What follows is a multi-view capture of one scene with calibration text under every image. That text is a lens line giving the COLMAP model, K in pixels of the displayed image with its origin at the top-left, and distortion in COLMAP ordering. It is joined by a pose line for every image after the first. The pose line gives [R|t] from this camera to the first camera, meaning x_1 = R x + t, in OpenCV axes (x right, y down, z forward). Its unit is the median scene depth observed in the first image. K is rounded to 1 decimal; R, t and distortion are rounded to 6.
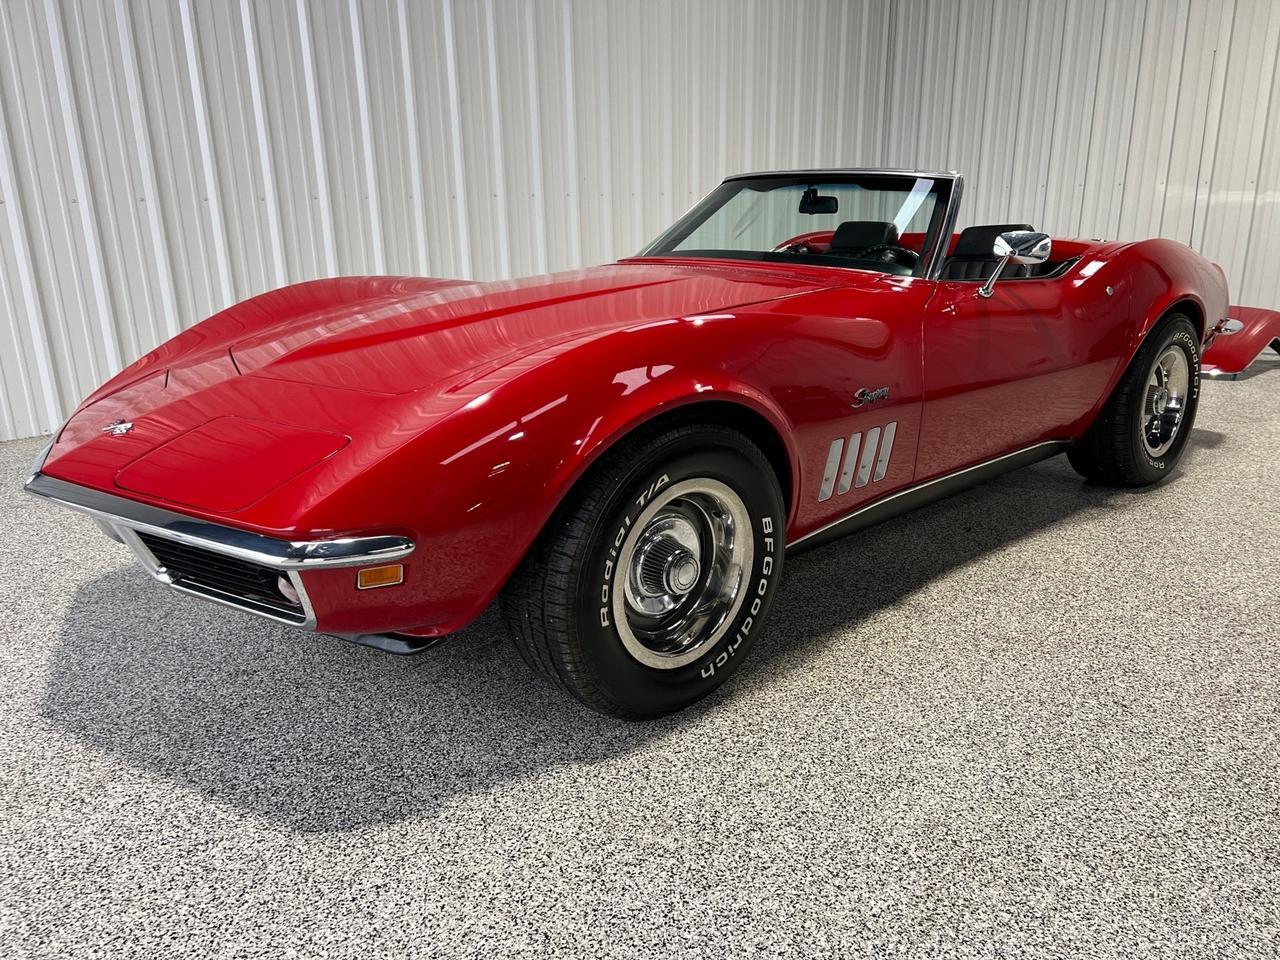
lens RADIAL K [[958.3, 0, 641.2], [0, 958.3, 475.9], [0, 0, 1]] dist [0.049435, -0.058830]
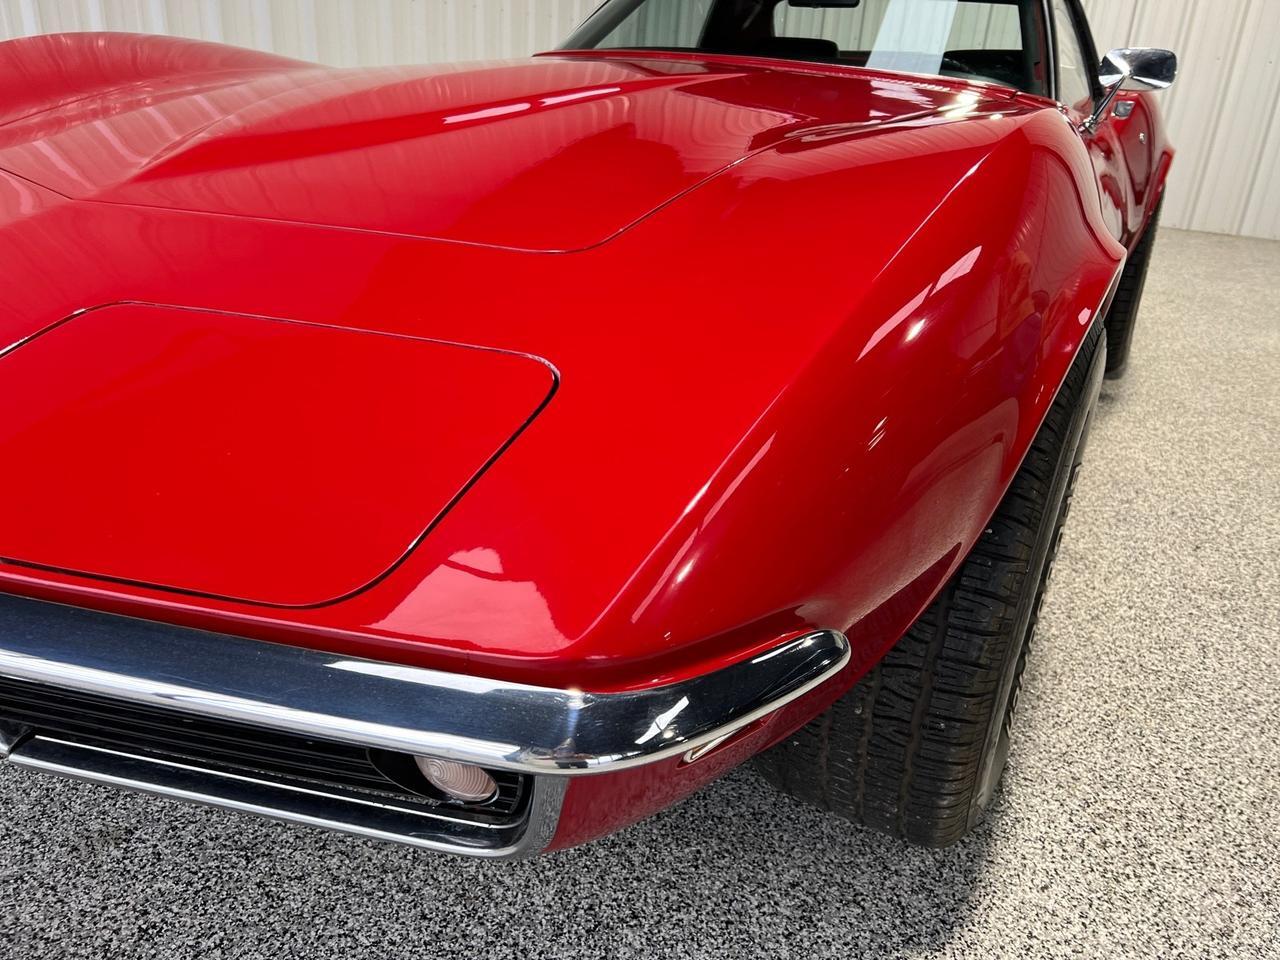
lens RADIAL K [[971.4, 0, 636.7], [0, 971.4, 473.1], [0, 0, 1]] dist [0.029025, -0.039579]
pose [[0.938582, -0.065335, 0.338815, -0.341032], [0.021363, 0.991030, 0.131923, -0.039501], [-0.344395, -0.116583, 0.931558, 0.512212]]
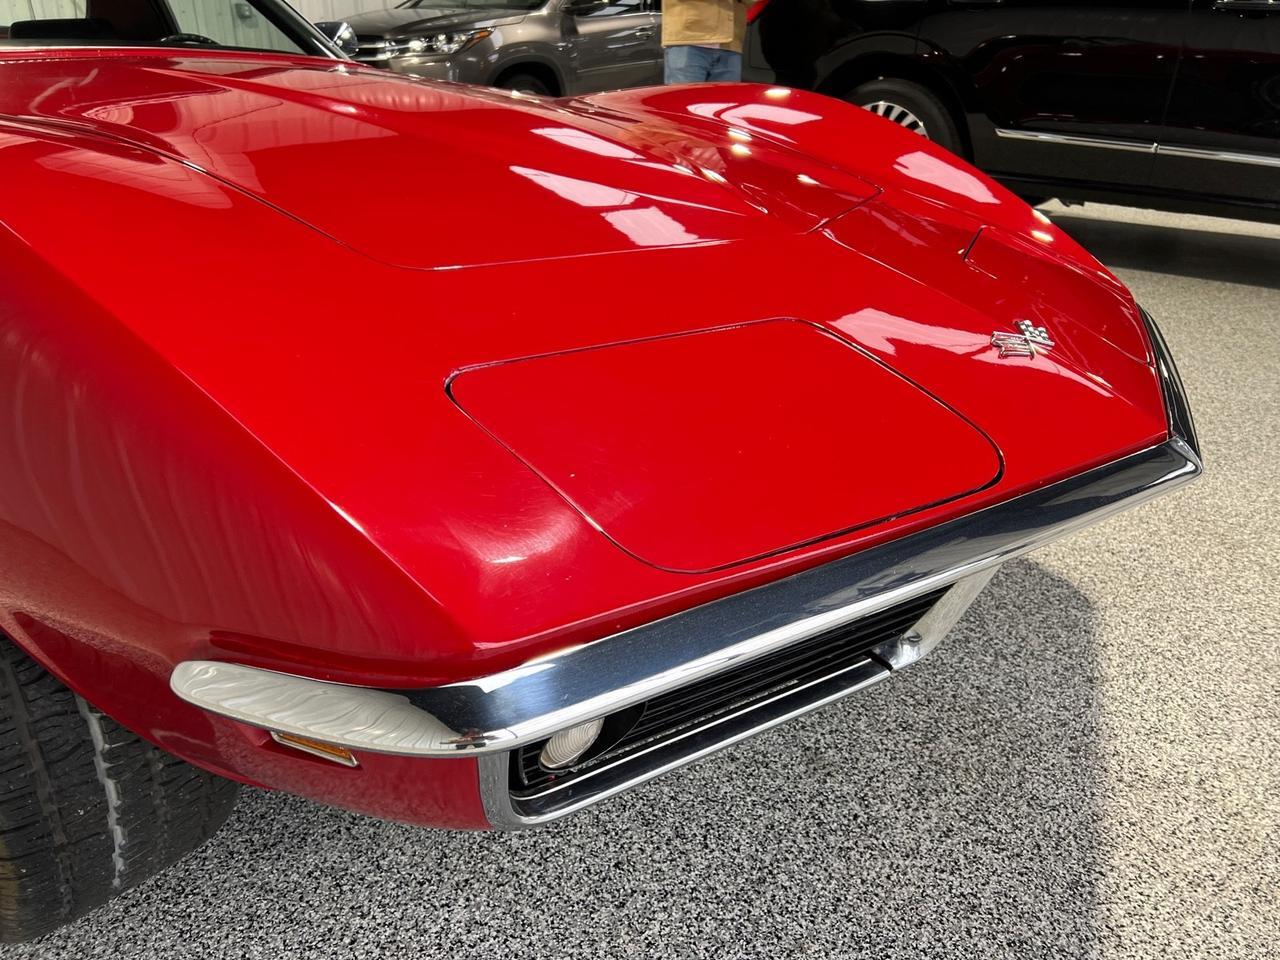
lens RADIAL K [[958.3, 0, 641.2], [0, 958.3, 475.9], [0, 0, 1]] dist [0.049435, -0.058830]
pose [[-0.129141, -0.387841, 0.912635, -0.933978], [0.260151, 0.874854, 0.408598, -0.229626], [-0.956893, 0.290190, -0.012082, 1.145539]]
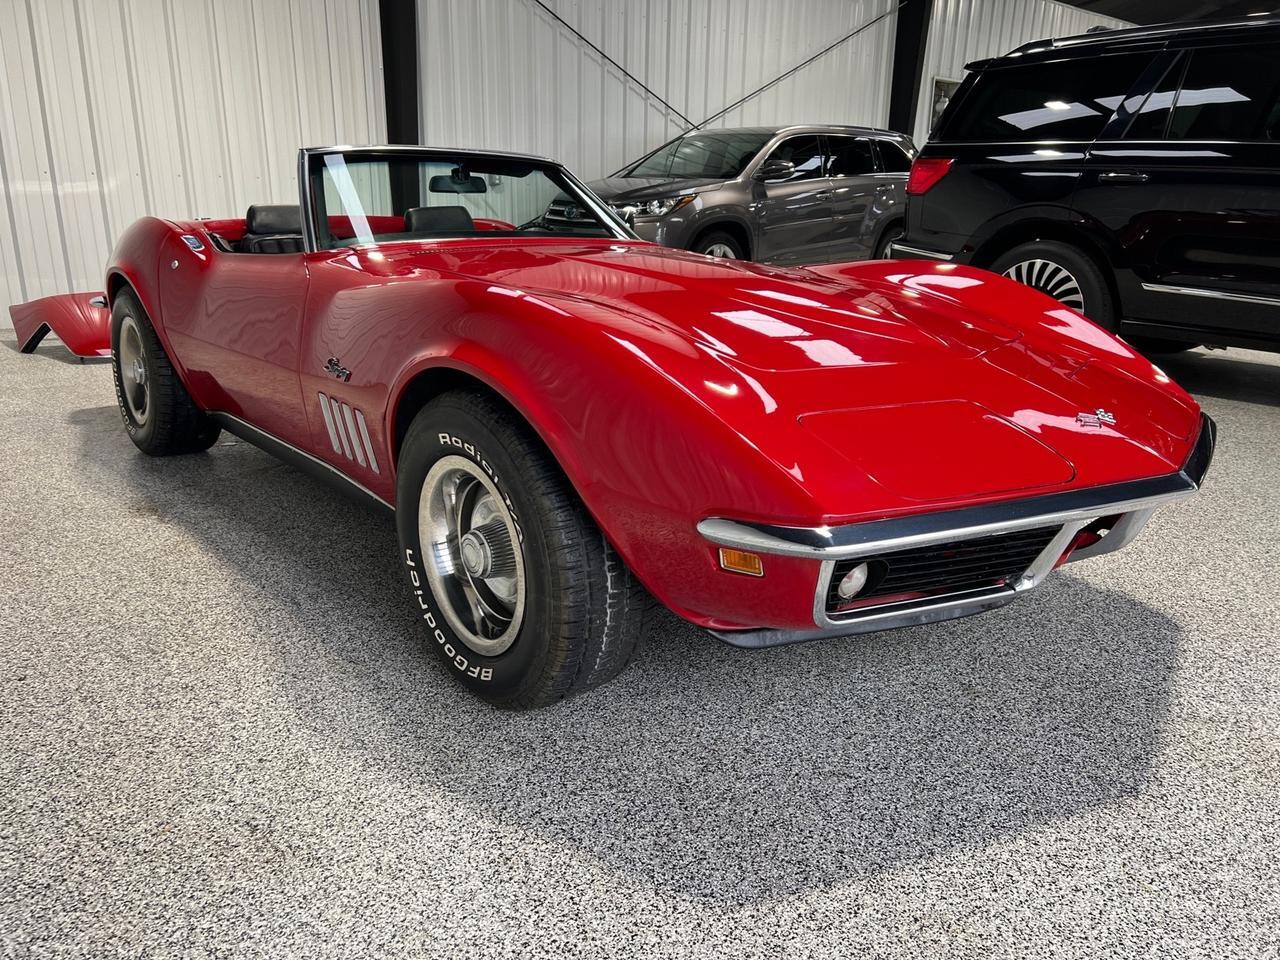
lens RADIAL K [[947.5, 0, 633.6], [0, 947.5, 485.4], [0, 0, 1]] dist [0.050953, -0.044840]
pose [[0.040602, -0.276730, 0.960089, -1.339098], [0.261819, 0.930254, 0.257058, -0.314430], [-0.964263, 0.240932, 0.110224, 1.255447]]
